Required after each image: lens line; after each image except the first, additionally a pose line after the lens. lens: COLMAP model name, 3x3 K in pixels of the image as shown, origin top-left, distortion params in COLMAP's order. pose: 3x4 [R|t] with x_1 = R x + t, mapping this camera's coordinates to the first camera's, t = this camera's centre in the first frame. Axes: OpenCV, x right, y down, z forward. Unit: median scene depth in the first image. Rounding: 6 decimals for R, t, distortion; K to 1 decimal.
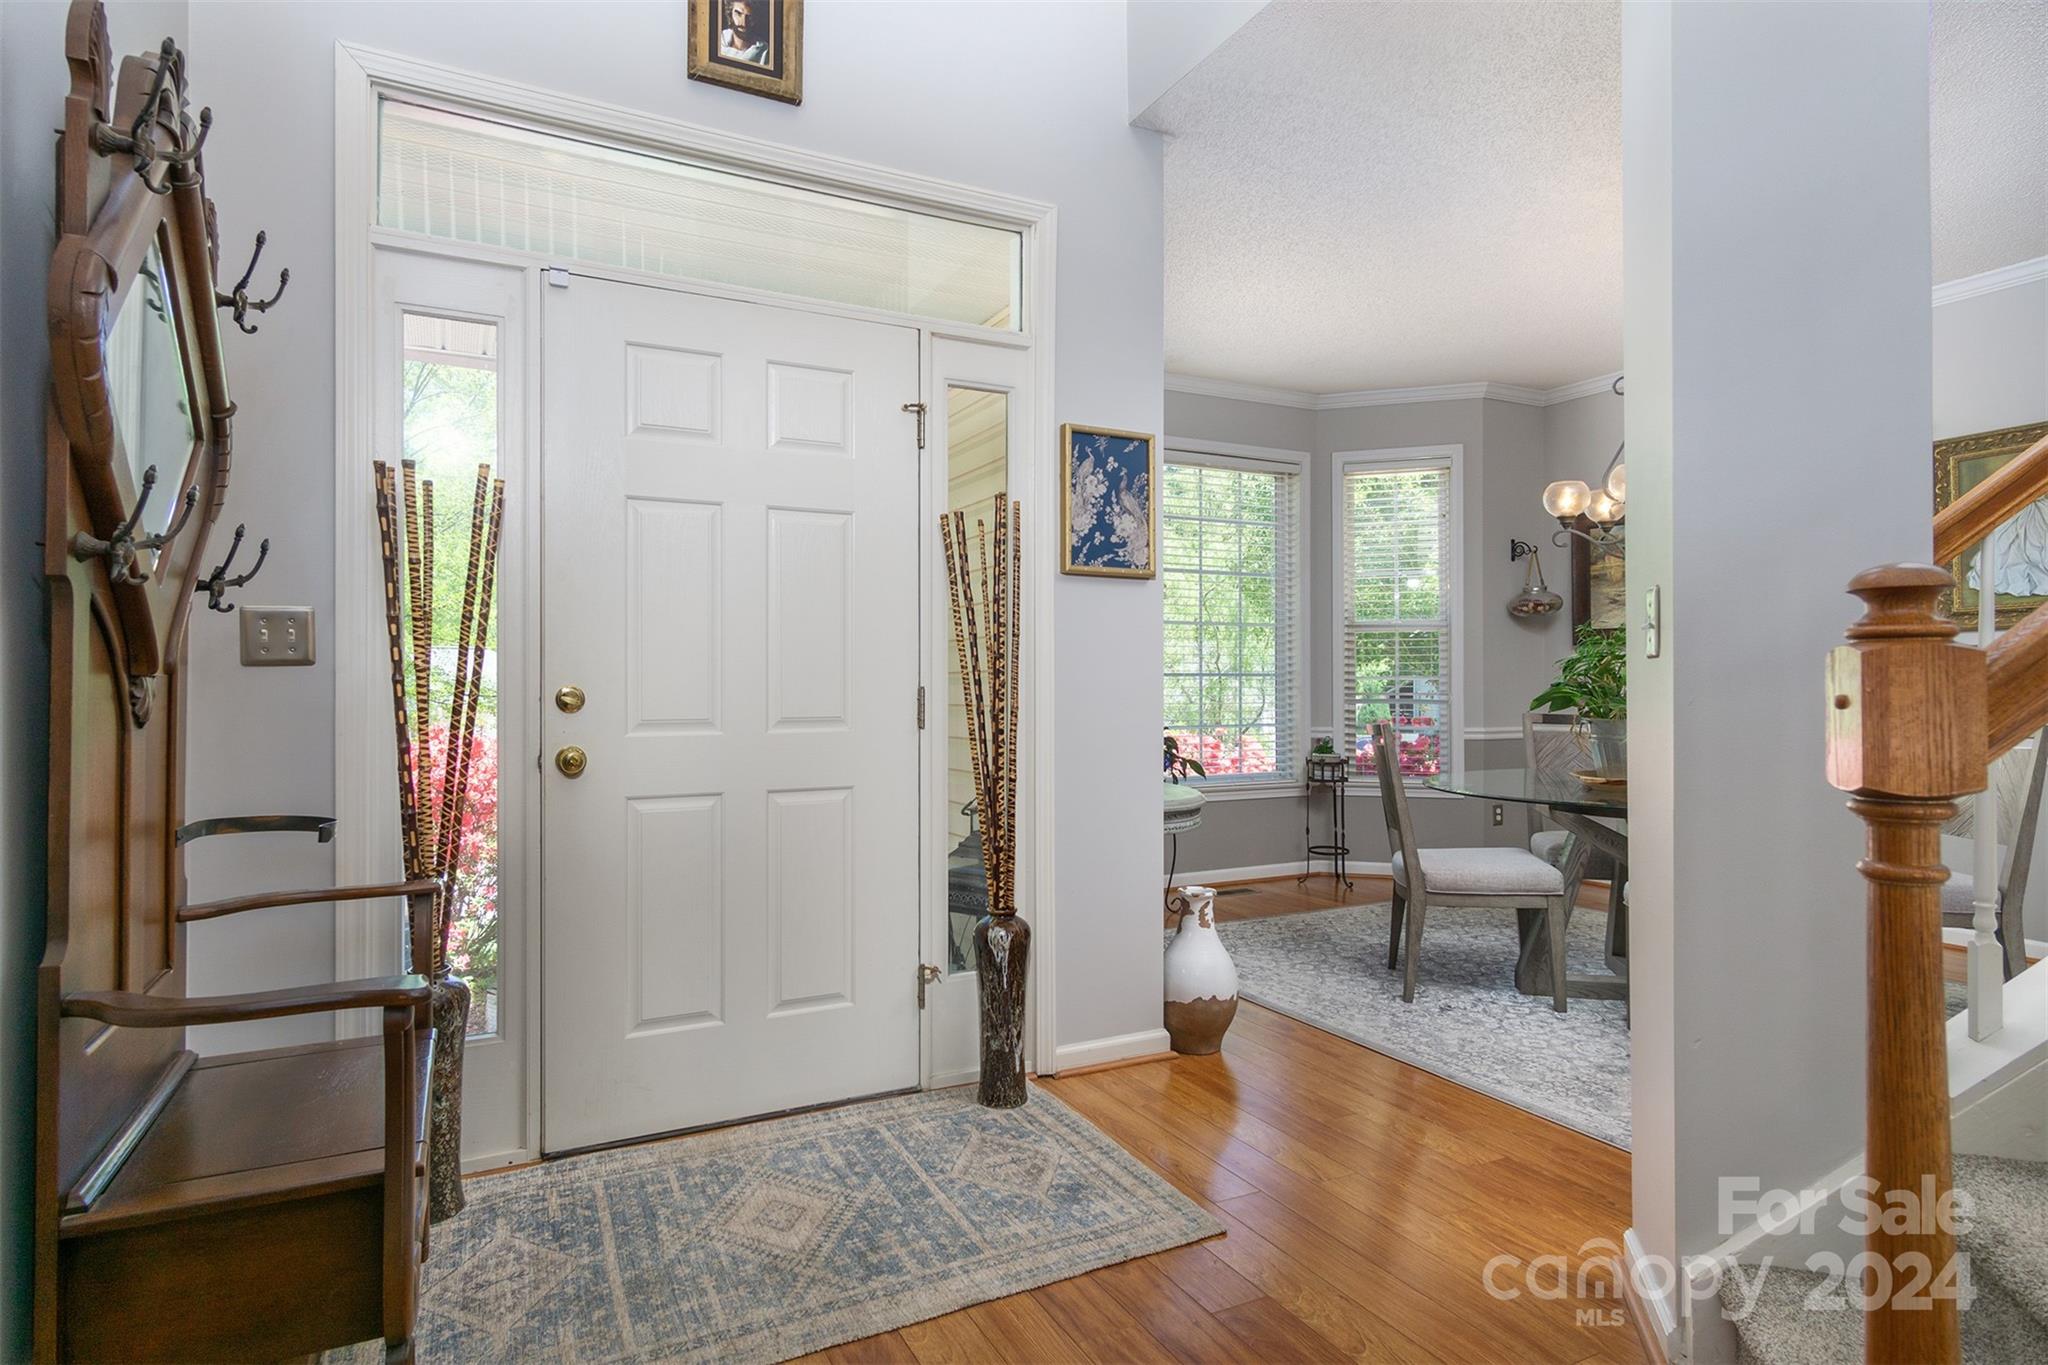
lens RADIAL K [[1088.3, 0, 991.0], [0, 1088.3, 676.8], [0, 0, 1]] dist [-0.000049, -0.001205]
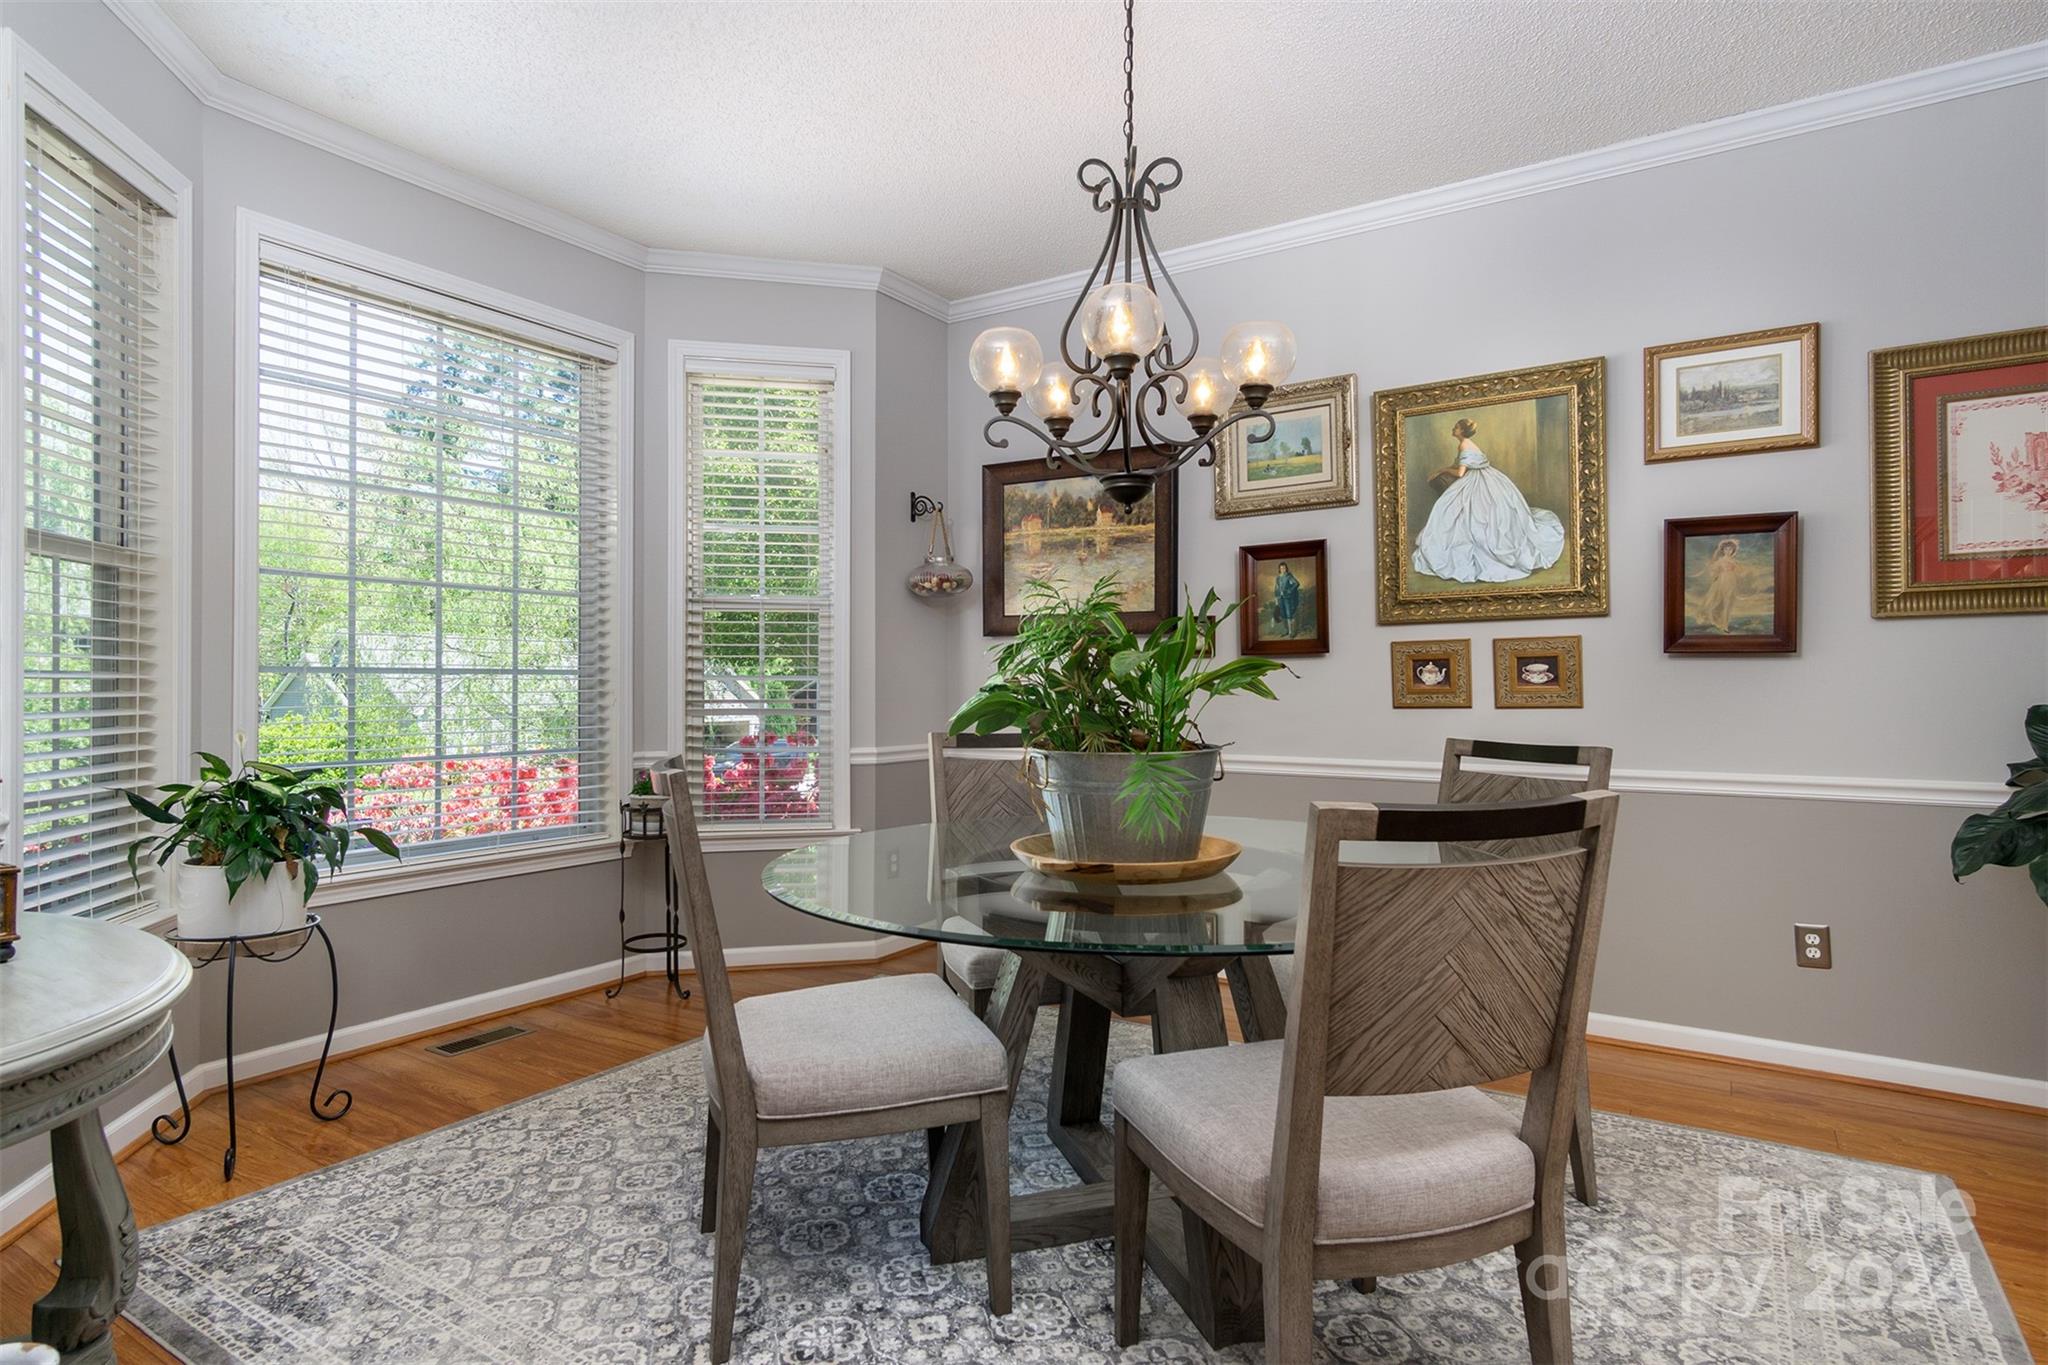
lens RADIAL K [[1088.3, 0, 1017.7], [0, 1088.3, 677.0], [0, 0, 1]] dist [-0.000049, -0.001205]
pose [[0.852436, 0.005237, 0.522806, 0.211974], [-0.003952, 0.999986, -0.003574, 0.003181], [-0.522817, 0.000980, 0.852444, 0.457132]]
